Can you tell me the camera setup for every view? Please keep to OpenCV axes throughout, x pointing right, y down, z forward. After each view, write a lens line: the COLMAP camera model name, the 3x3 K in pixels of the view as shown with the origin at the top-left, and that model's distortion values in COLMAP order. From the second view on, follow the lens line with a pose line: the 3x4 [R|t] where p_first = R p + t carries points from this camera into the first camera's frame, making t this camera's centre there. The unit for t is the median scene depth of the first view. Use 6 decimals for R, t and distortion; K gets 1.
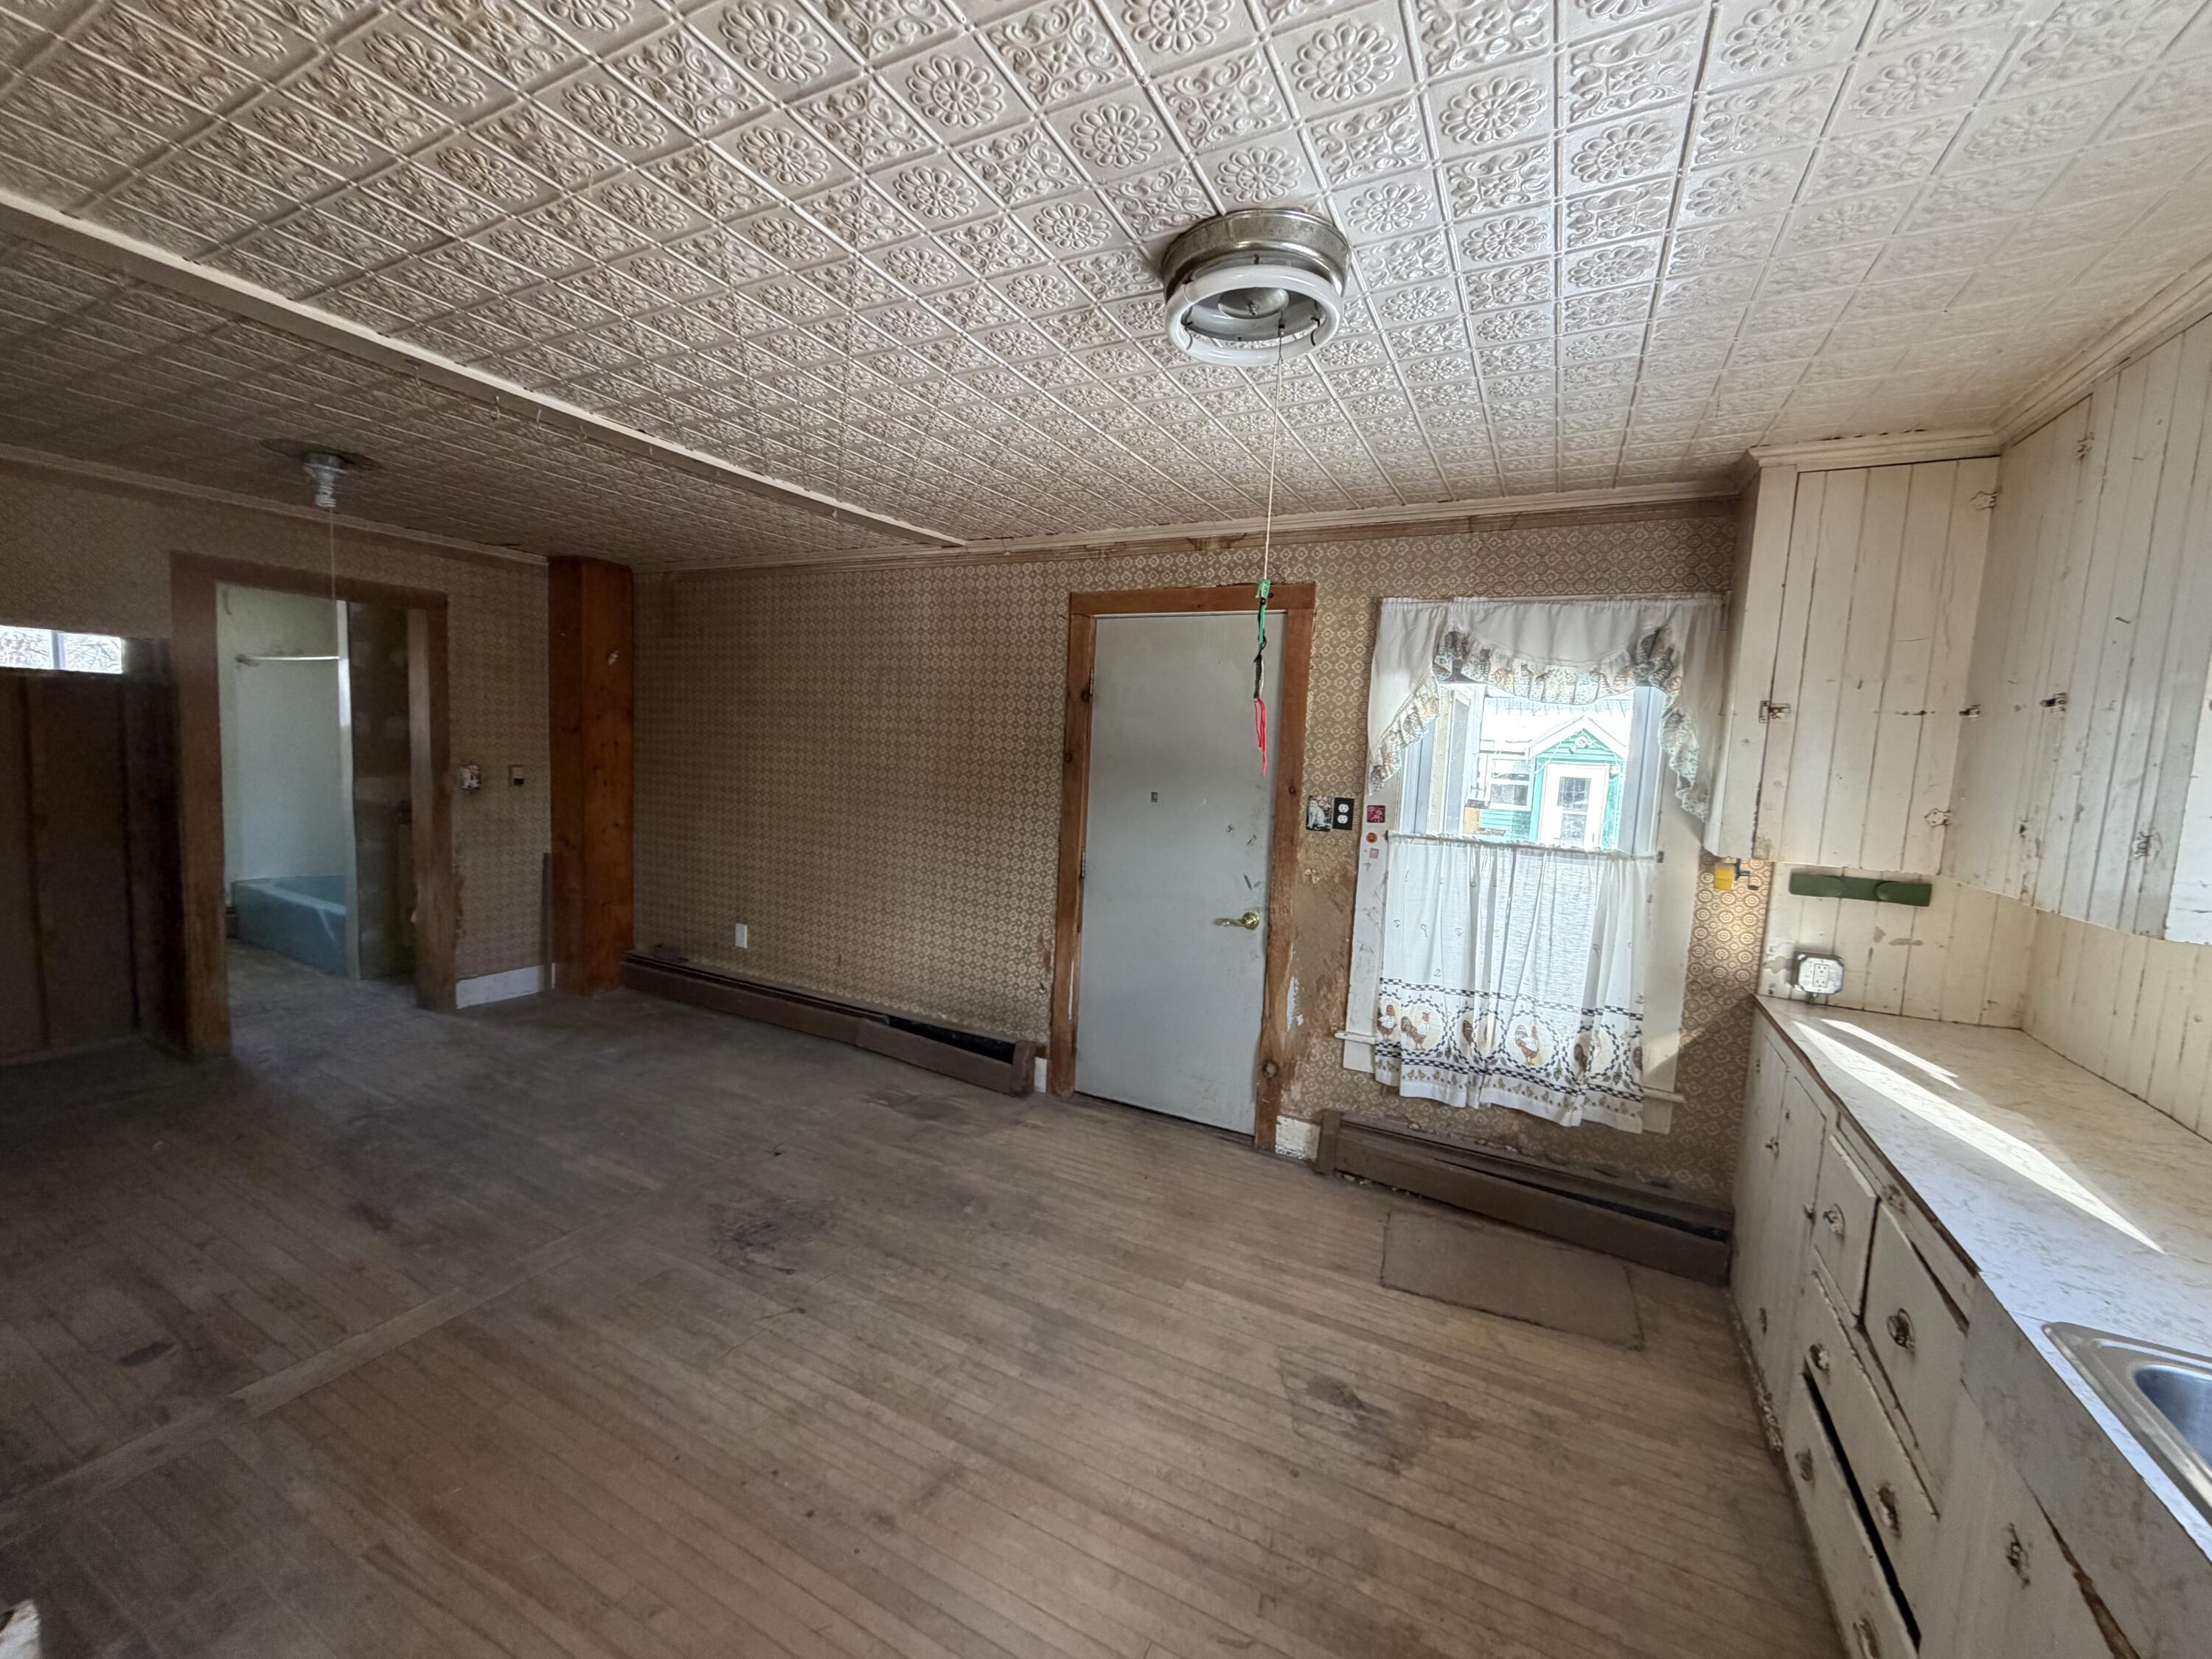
lens RADIAL K [[877.9, 0, 1101.2], [0, 877.9, 831.4], [0, 0, 1]] dist [-0.001419, 0.000555]
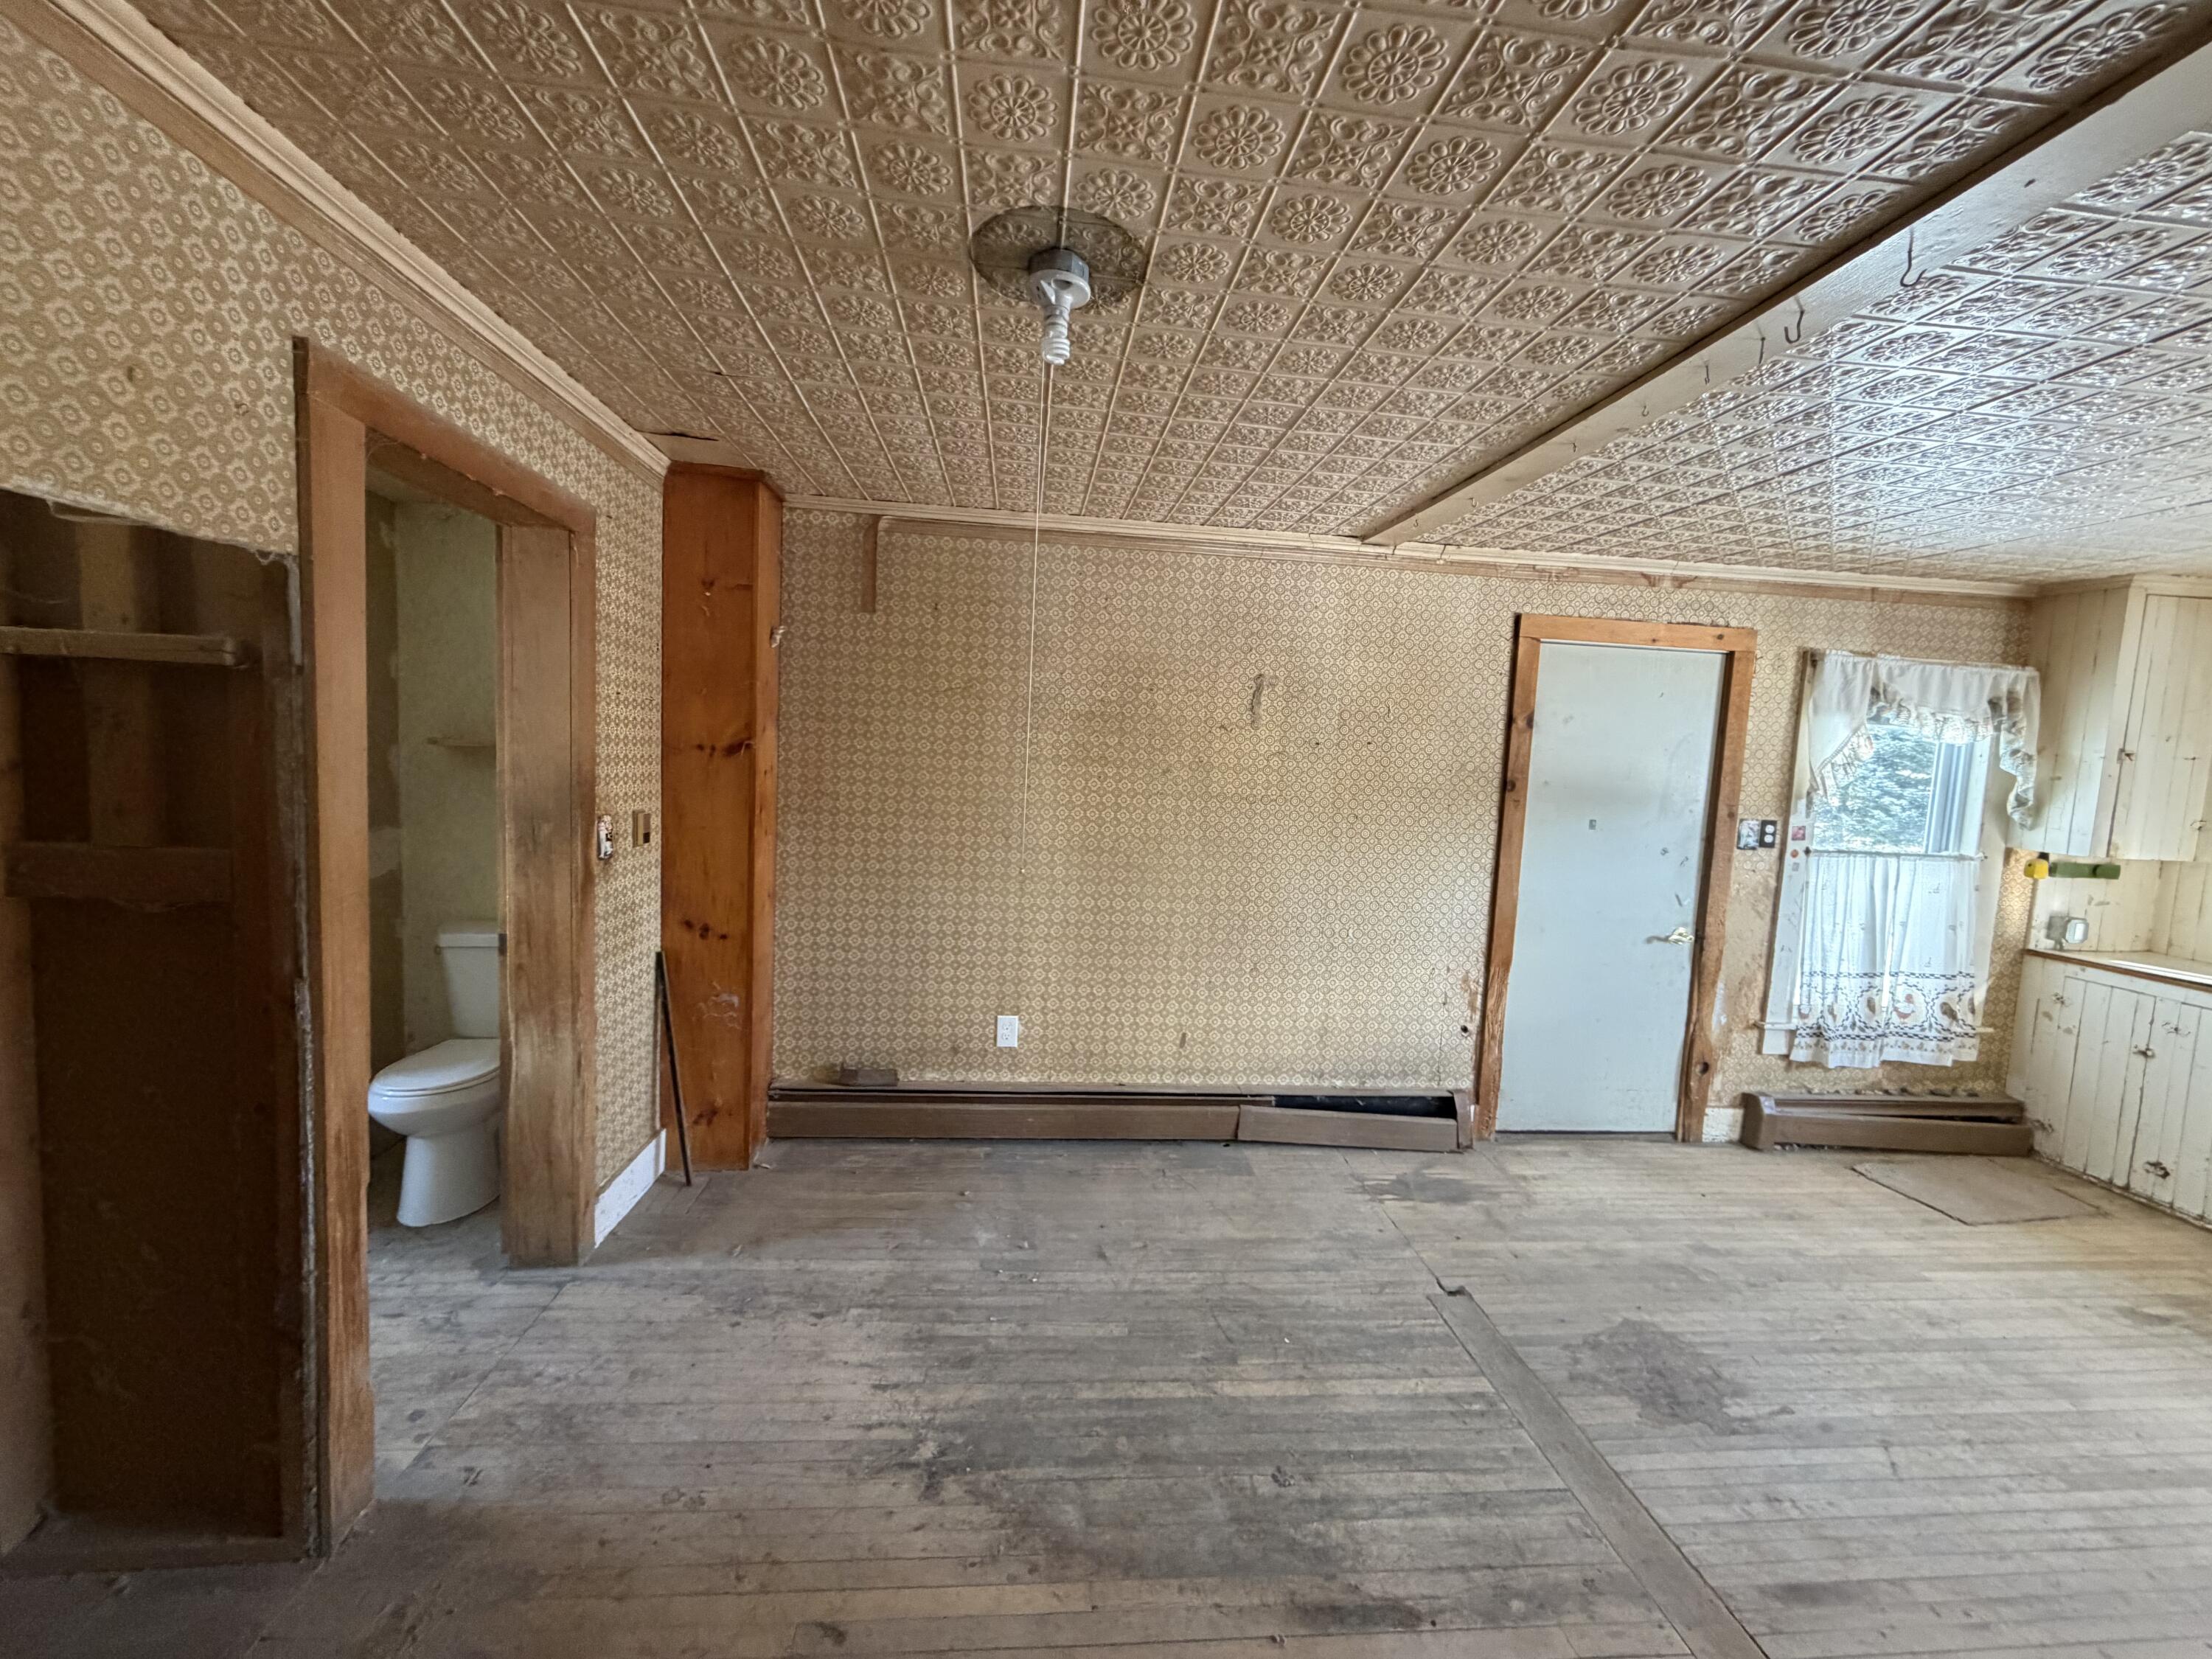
lens RADIAL K [[877.9, 0, 1101.2], [0, 877.9, 831.4], [0, 0, 1]] dist [-0.001419, 0.000555]
pose [[0.842781, -0.052928, 0.535648, -1.088746], [0.044814, 0.998598, 0.028162, -0.096283], [-0.536387, 0.000270, 0.843972, 0.510745]]
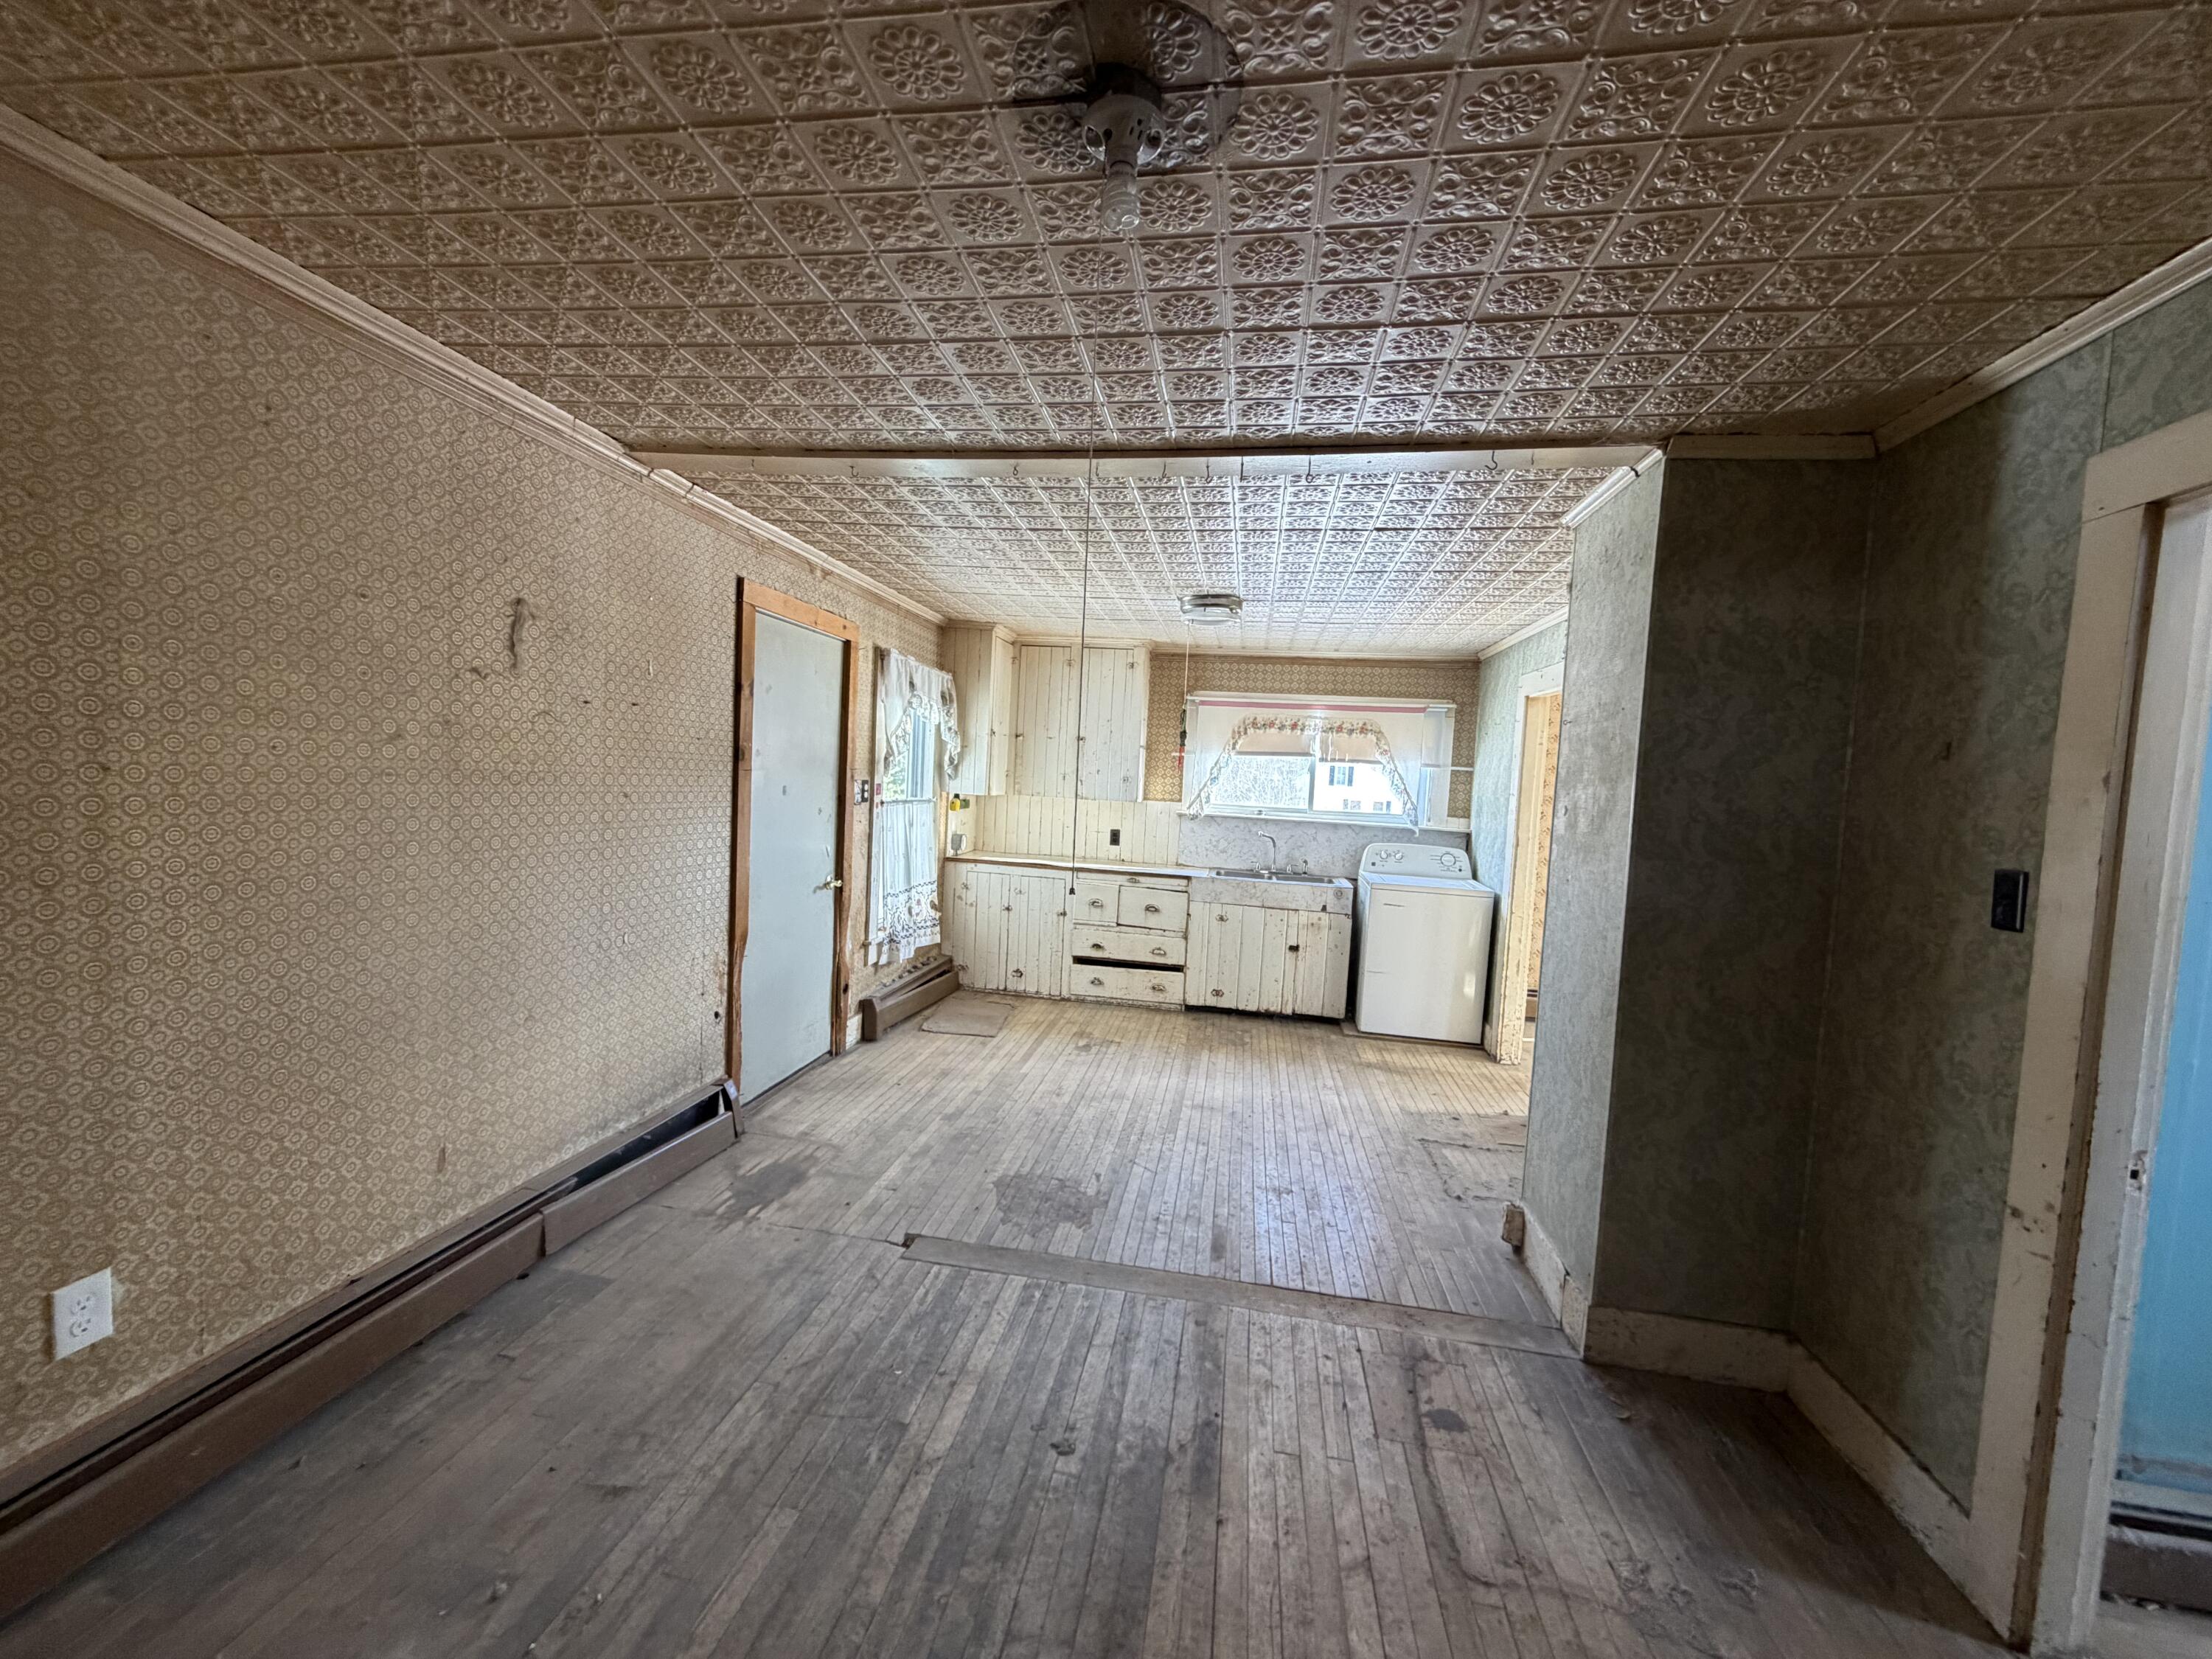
lens RADIAL K [[877.9, 0, 1101.2], [0, 877.9, 831.4], [0, 0, 1]] dist [-0.001419, 0.000555]
pose [[-0.302136, -0.120525, 0.945615, -1.220280], [0.029684, 0.990304, 0.135706, -0.139707], [-0.952803, 0.069071, -0.295629, 1.080293]]
